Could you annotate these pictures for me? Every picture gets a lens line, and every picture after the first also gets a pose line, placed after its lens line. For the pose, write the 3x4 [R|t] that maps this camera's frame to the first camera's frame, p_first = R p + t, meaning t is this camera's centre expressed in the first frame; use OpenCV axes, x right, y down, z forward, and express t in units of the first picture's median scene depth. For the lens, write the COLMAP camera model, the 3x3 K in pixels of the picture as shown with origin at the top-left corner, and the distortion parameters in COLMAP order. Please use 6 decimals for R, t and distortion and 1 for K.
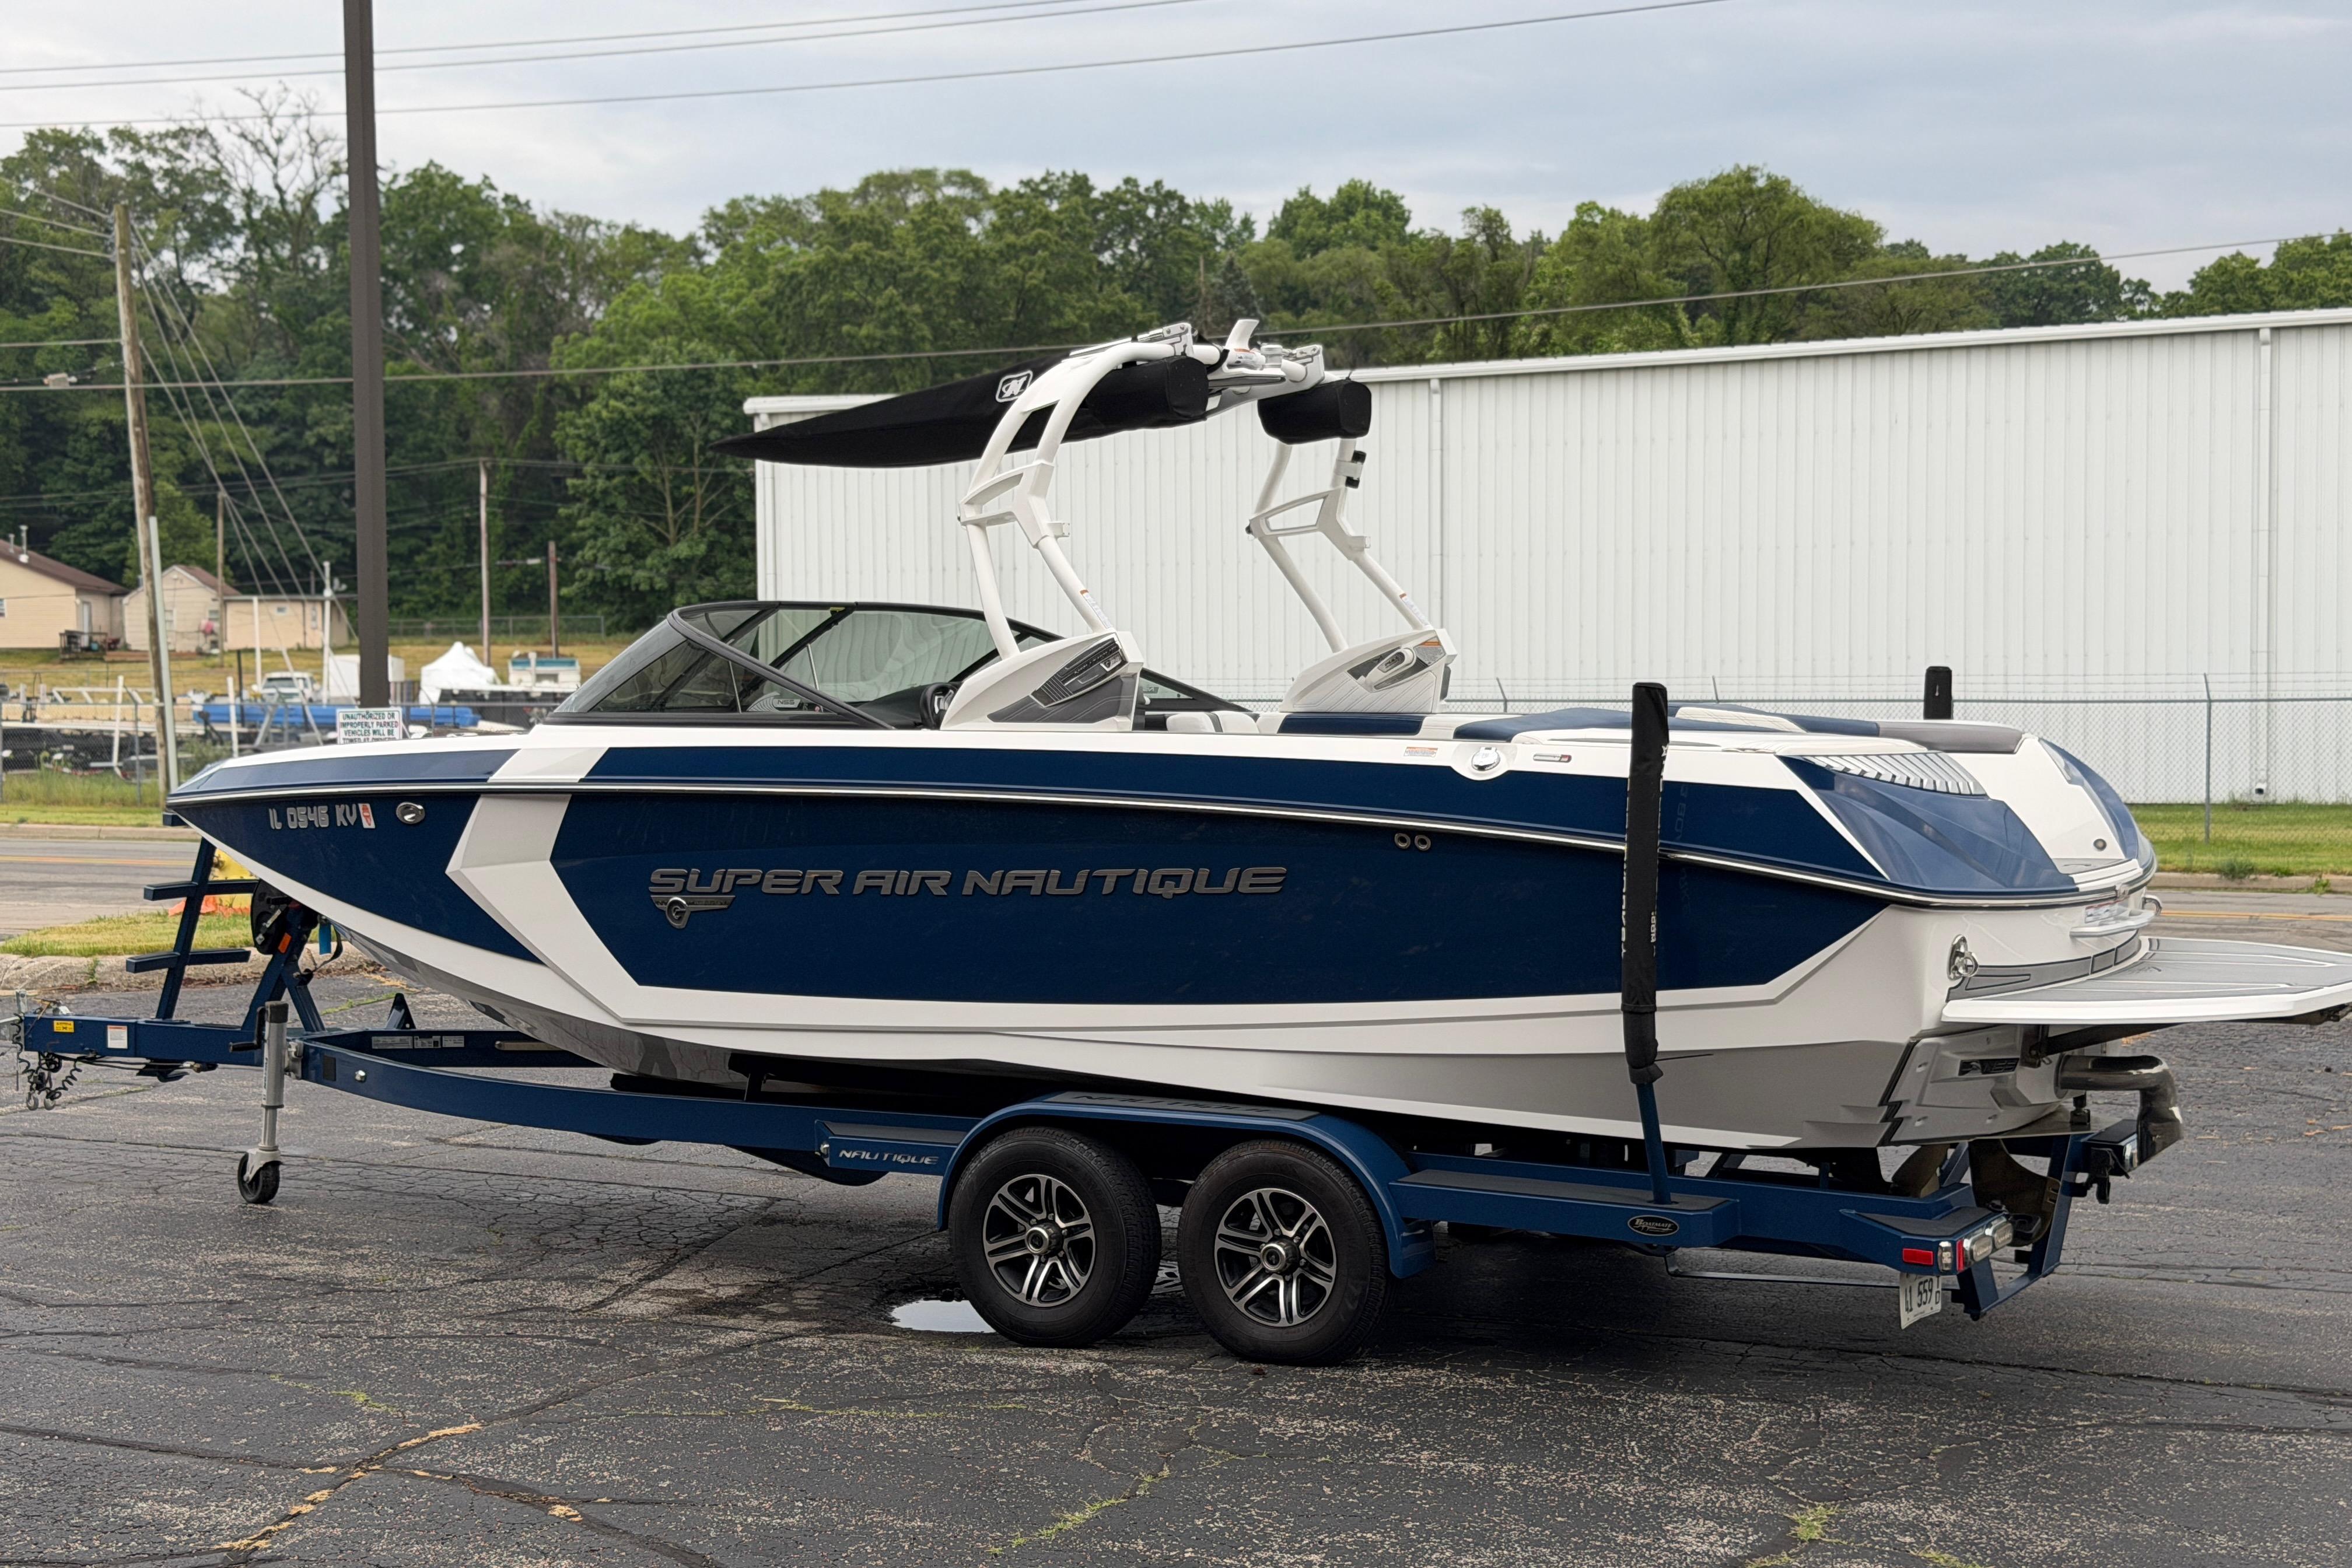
lens RADIAL K [[3254.7, 0, 1179.9], [0, 3254.7, 788.1], [0, 0, 1]] dist [0.183608, -0.355106]
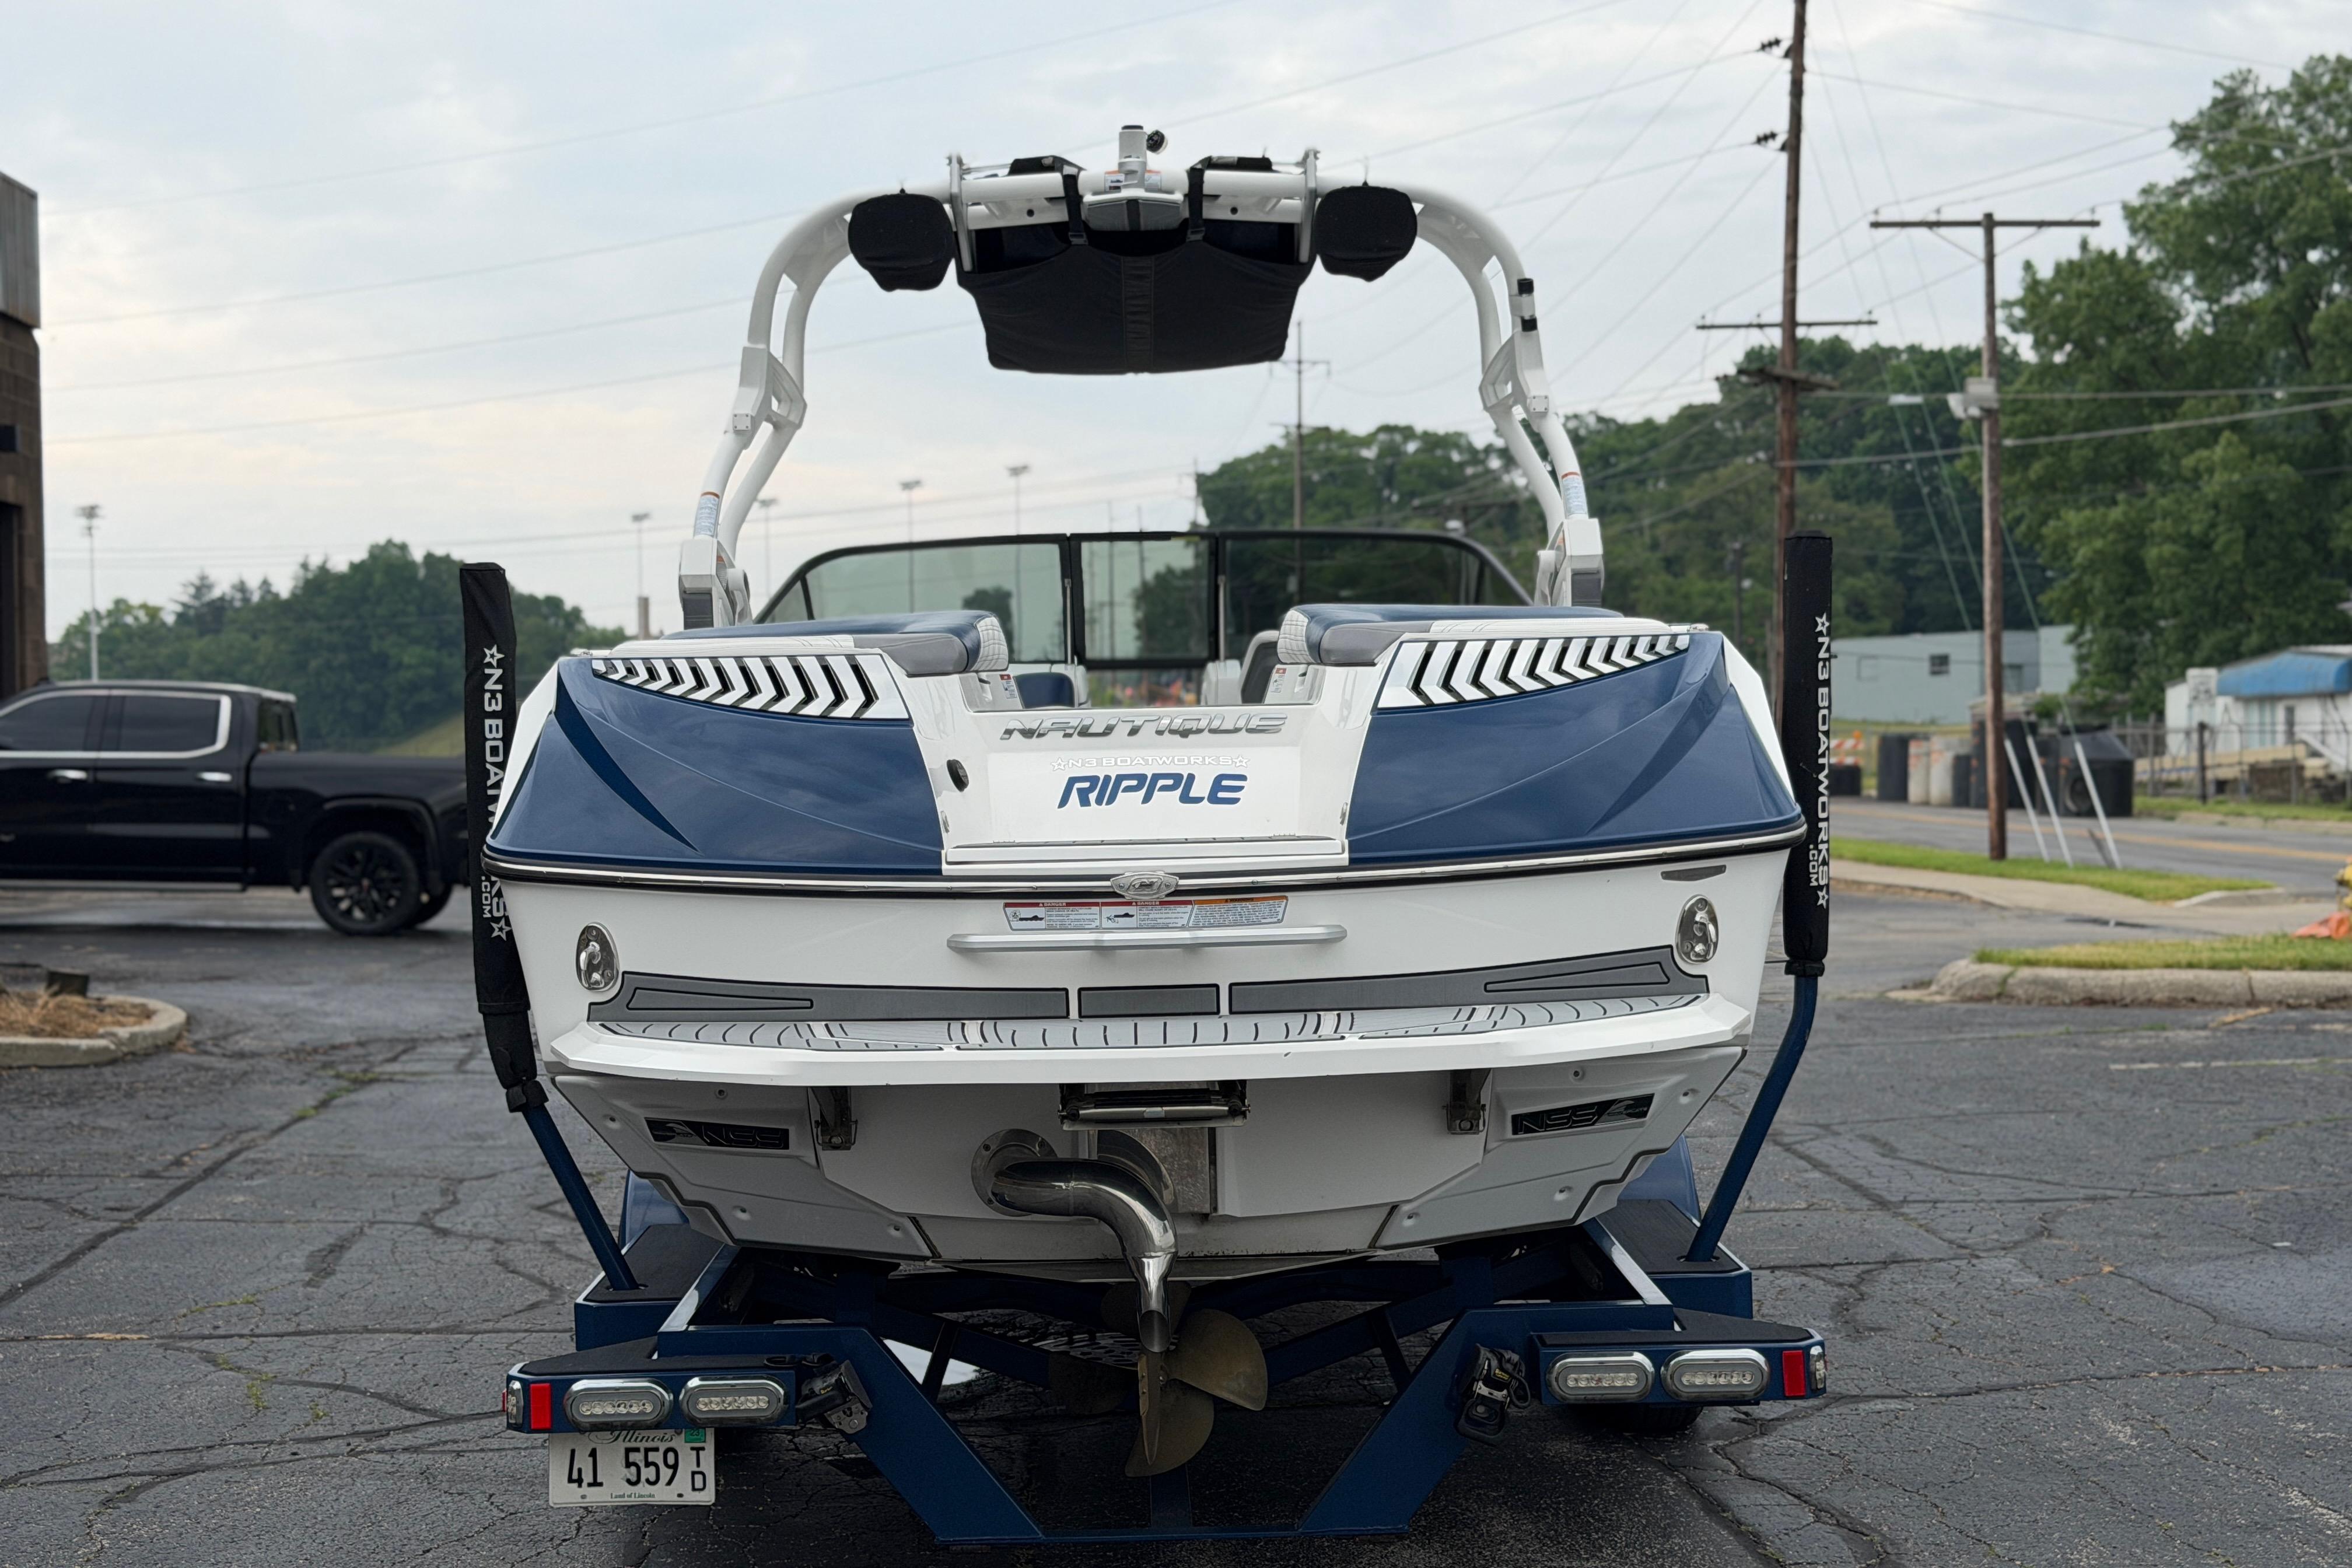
lens RADIAL K [[3259.7, 0, 1175.4], [0, 3259.7, 792.3], [0, 0, 1]] dist [0.193154, -0.370598]
pose [[0.518481, 0.011842, -0.855007, 0.063364], [-0.022555, 0.999746, 0.000169, 0.001142], [0.854792, 0.019197, 0.518616, 0.055778]]
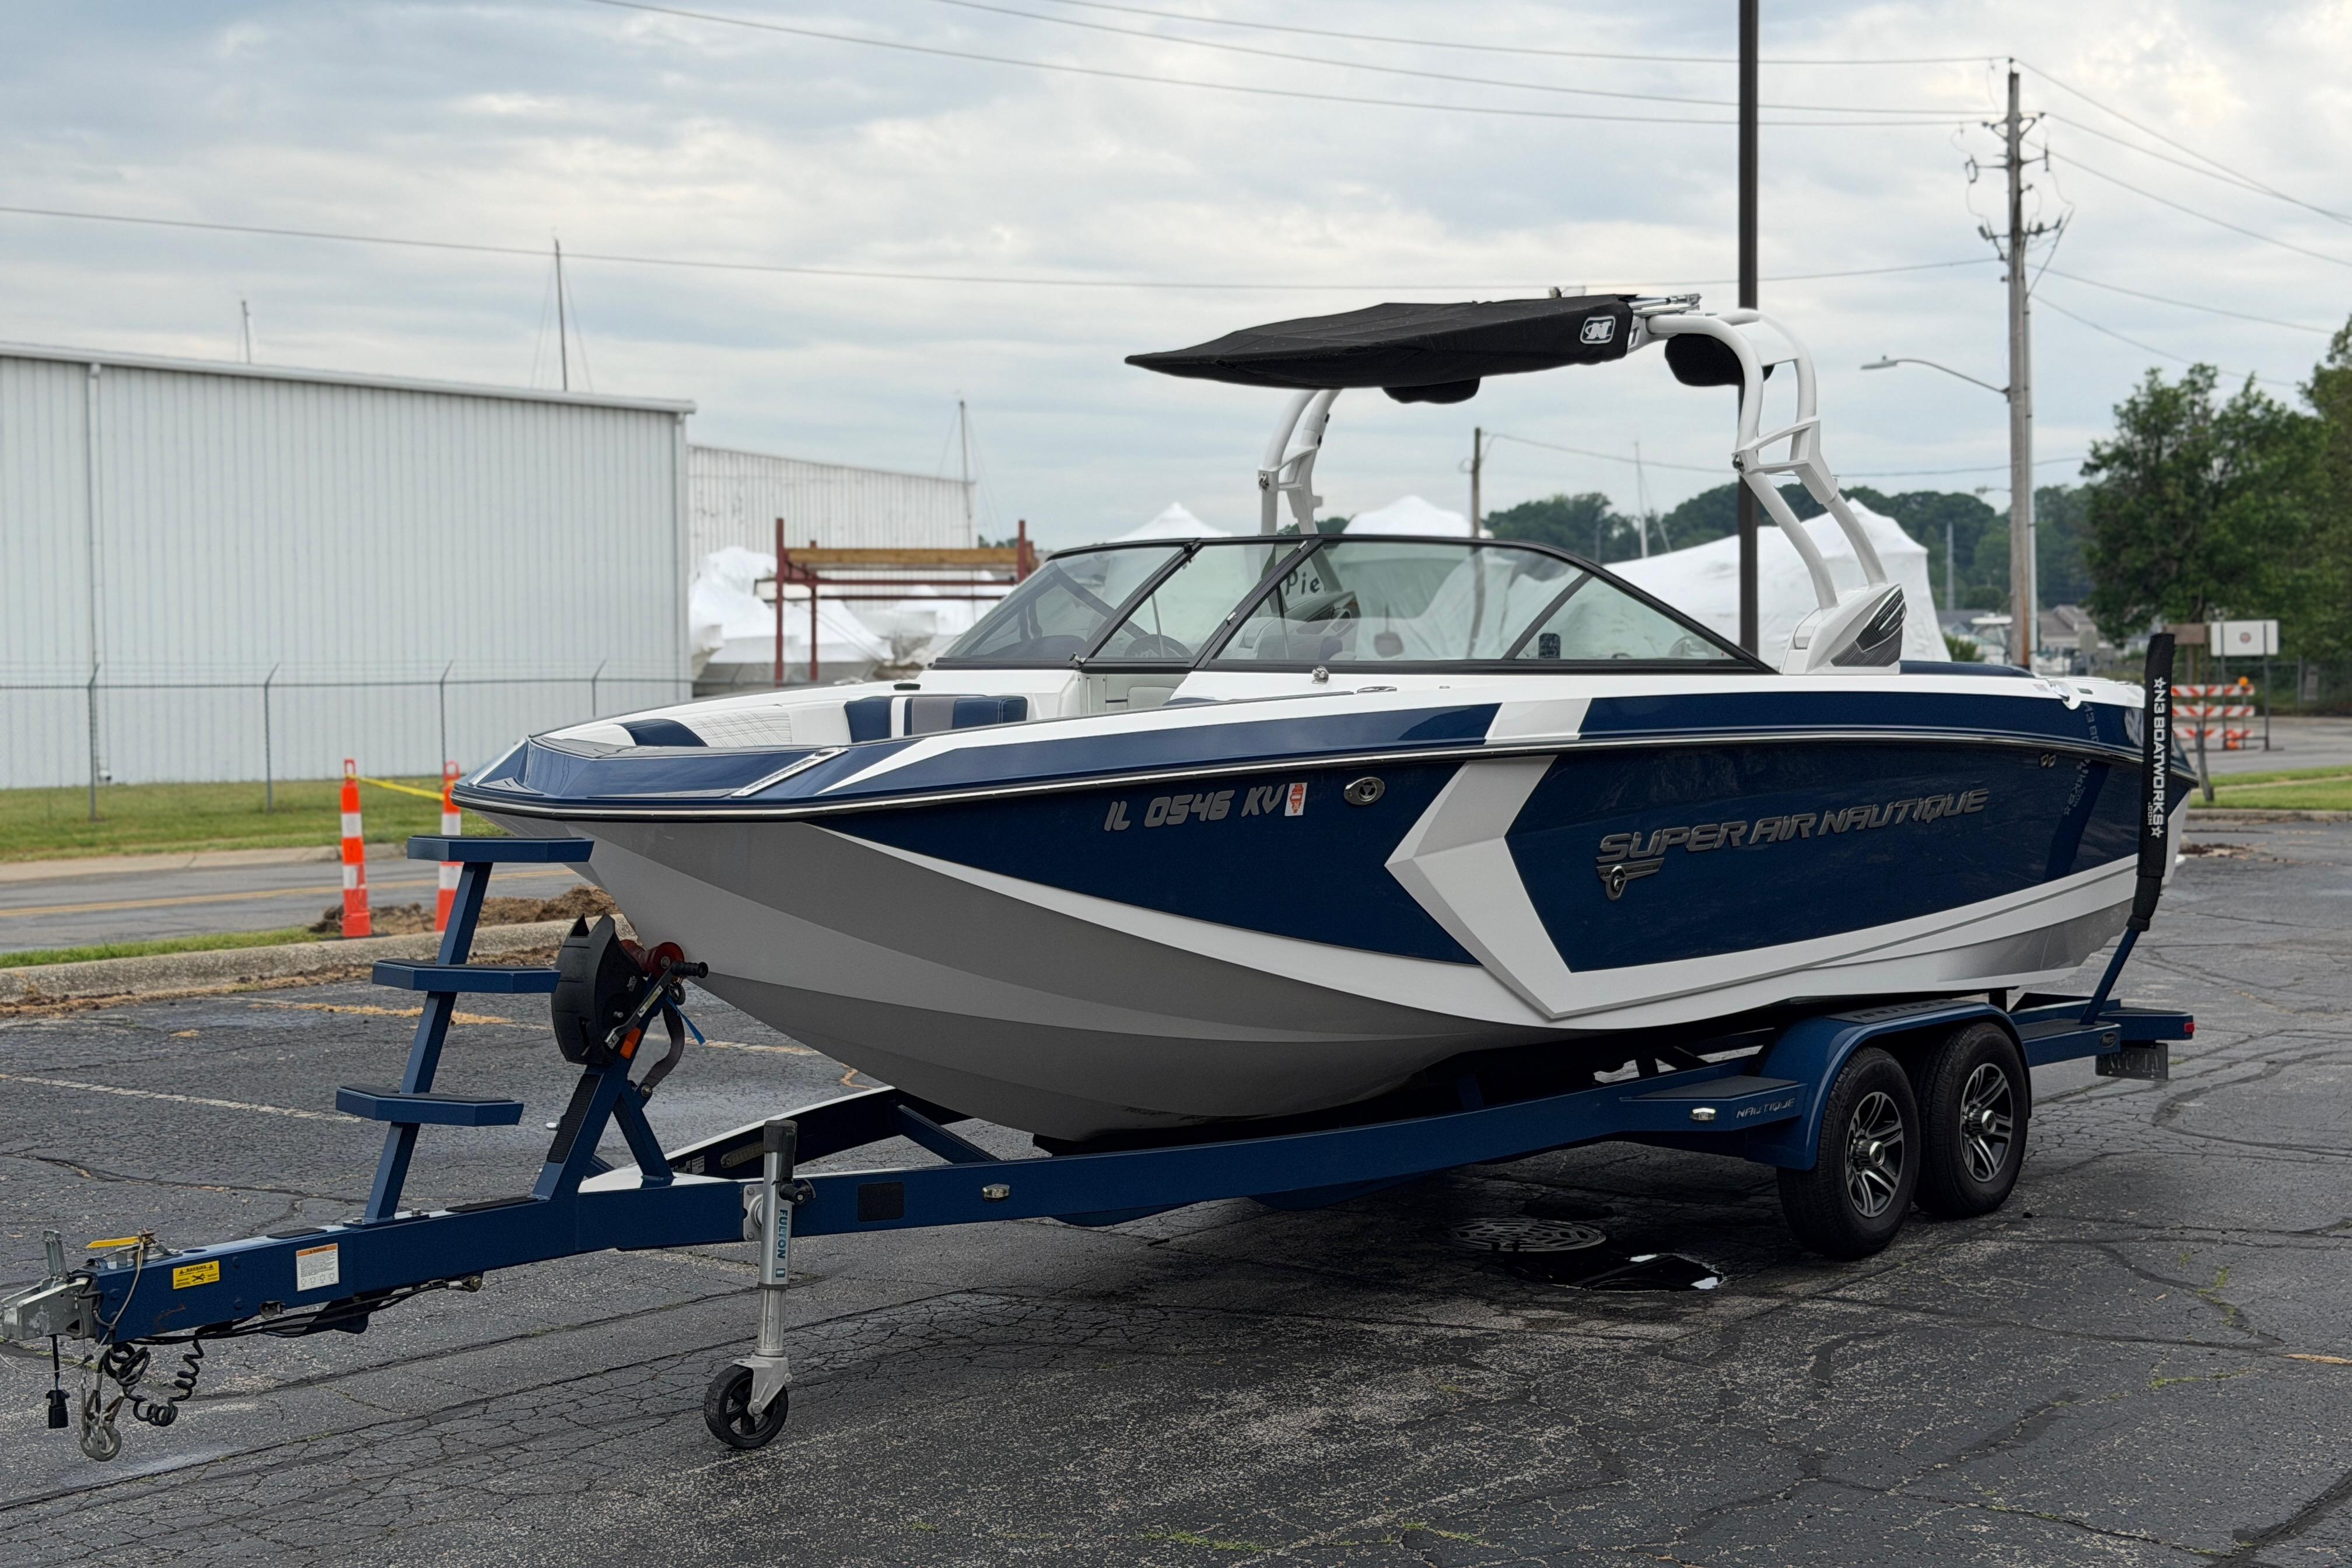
lens RADIAL K [[3275.3, 0, 1212.9], [0, 3275.3, 775.1], [0, 0, 1]] dist [0.165170, -0.131109]
pose [[0.155590, -0.027806, 0.987430, -0.094759], [0.036885, 0.999070, 0.022322, -0.001381], [-0.987133, 0.032949, 0.156471, 0.087005]]
